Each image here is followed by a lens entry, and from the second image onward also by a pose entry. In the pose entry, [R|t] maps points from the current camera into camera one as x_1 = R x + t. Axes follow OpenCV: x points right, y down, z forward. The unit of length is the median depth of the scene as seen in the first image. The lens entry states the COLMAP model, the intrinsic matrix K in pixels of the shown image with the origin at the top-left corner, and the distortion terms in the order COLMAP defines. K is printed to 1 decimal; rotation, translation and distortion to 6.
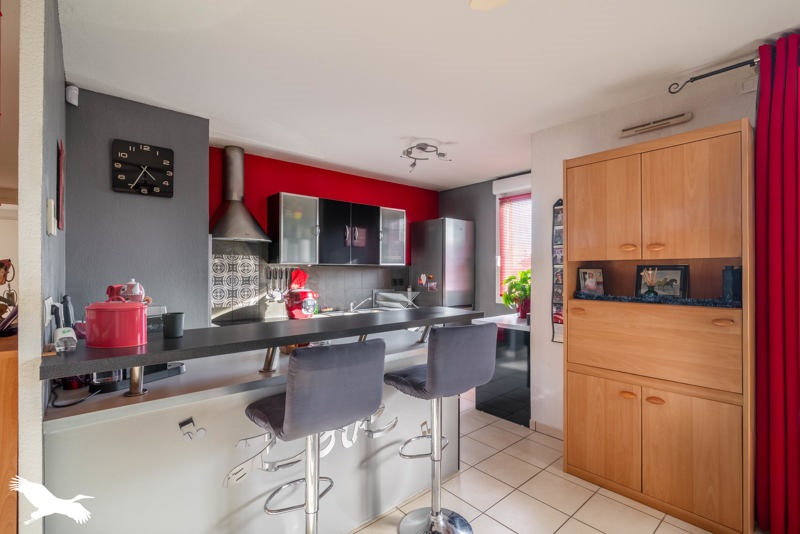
lens RADIAL K [[370.3, 0, 400.1], [0, 370.3, 268.7], [0, 0, 1]] dist [-0.000794, -0.000109]
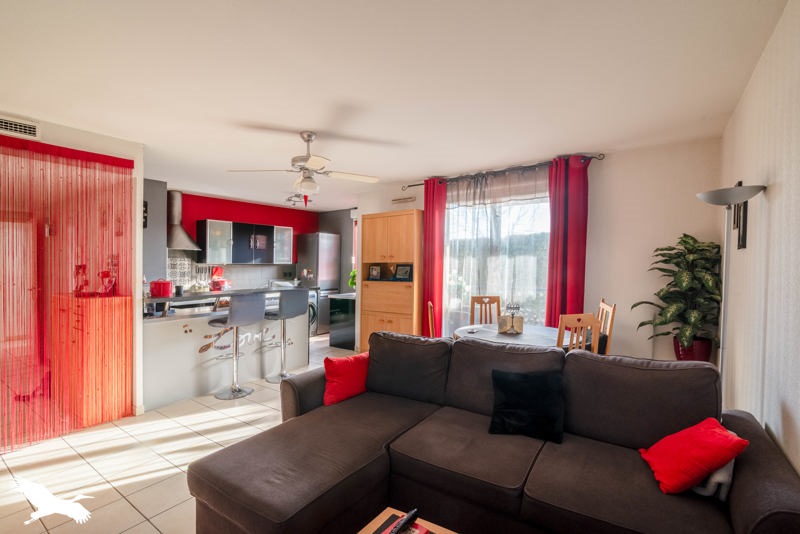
lens RADIAL K [[370.3, 0, 405.5], [0, 370.3, 255.4], [0, 0, 1]] dist [-0.000794, -0.000109]
pose [[0.967776, 0.001949, 0.251806, 0.101322], [0.003135, 0.999799, -0.019788, -0.013203], [-0.251794, 0.019940, 0.967576, -0.730495]]
